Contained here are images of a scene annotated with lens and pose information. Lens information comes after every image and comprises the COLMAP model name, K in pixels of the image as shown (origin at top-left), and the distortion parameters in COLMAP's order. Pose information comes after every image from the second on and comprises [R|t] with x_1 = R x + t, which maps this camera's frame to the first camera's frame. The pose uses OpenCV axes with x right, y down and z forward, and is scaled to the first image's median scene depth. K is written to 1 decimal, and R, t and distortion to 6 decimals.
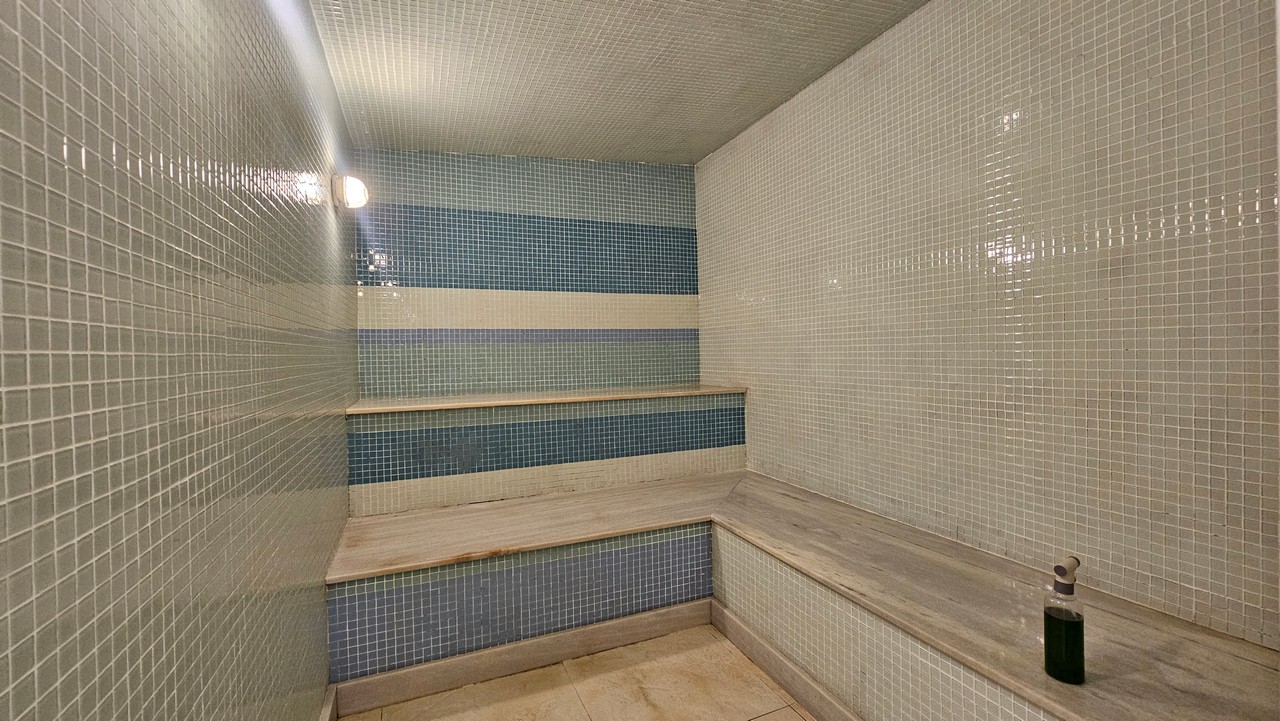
lens RADIAL K [[520.9, 0, 639.3], [0, 520.9, 356.0], [0, 0, 1]] dist [0.001254, -0.000087]
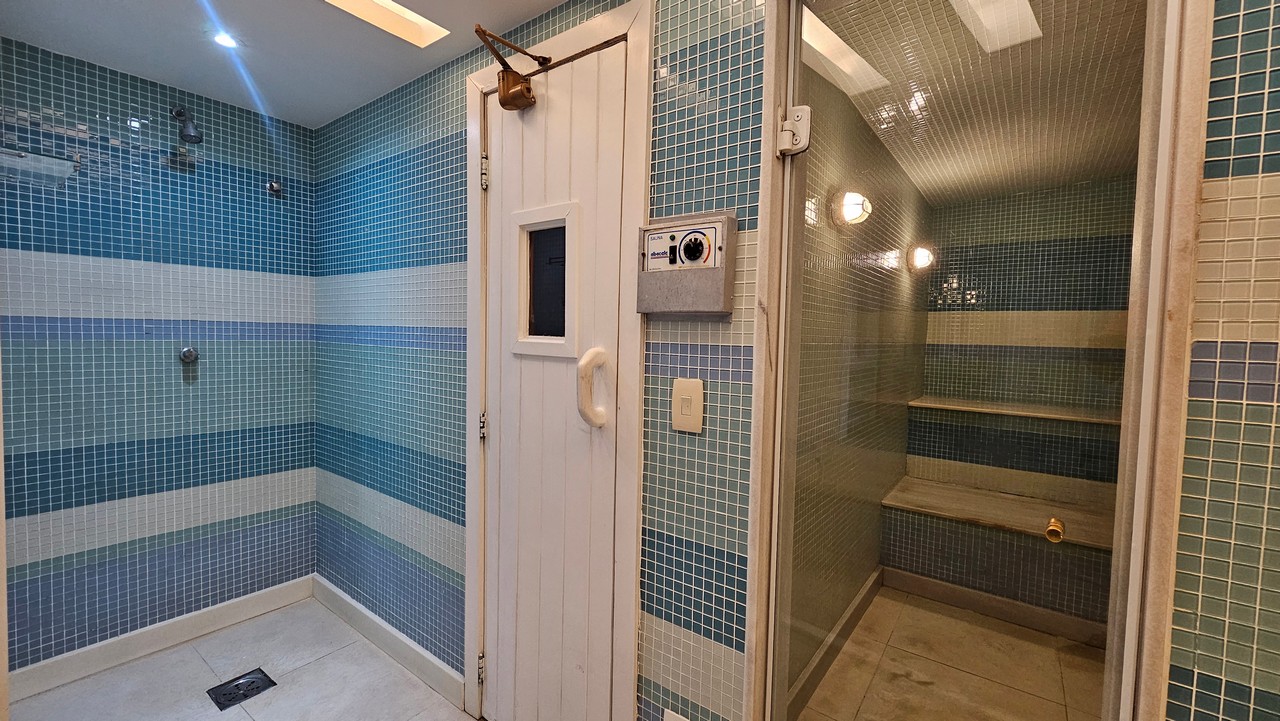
lens RADIAL K [[520.9, 0, 640.2], [0, 520.9, 358.4], [0, 0, 1]] dist [0.001254, -0.000087]
pose [[0.493045, 0.069505, -0.867223, 0.327441], [-0.040867, 0.997554, 0.056716, -0.072609], [0.869044, 0.007478, 0.494679, -0.381945]]
